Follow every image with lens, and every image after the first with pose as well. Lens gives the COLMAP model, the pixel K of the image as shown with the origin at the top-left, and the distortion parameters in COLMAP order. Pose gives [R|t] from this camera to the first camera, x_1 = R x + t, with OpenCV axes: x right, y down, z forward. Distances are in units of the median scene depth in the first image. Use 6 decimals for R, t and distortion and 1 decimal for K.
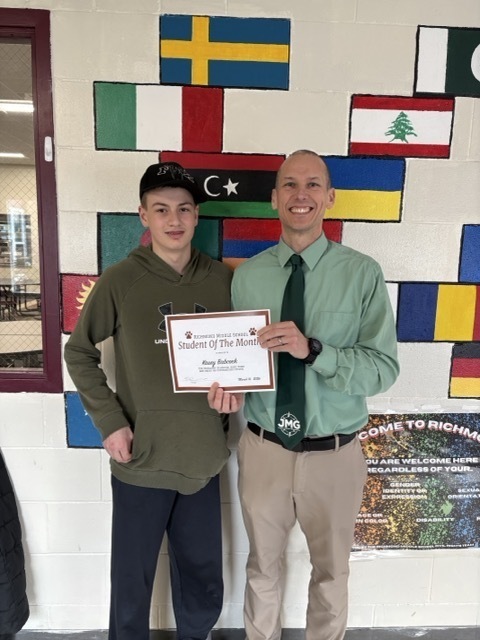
lens RADIAL K [[523.0, 0, 240.7], [0, 523.0, 321.9], [0, 0, 1]] dist [0.054745, -0.070779]
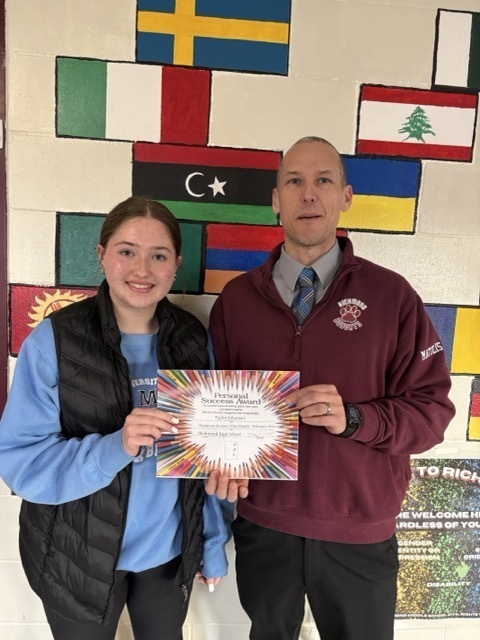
lens RADIAL K [[523.0, 0, 244.9], [0, 523.0, 321.0], [0, 0, 1]] dist [0.054745, -0.070779]
pose [[0.999182, 0.023259, 0.033085, 0.002575], [-0.021914, 0.998941, -0.040468, -0.007696], [-0.033991, 0.039709, 0.998633, 0.163506]]
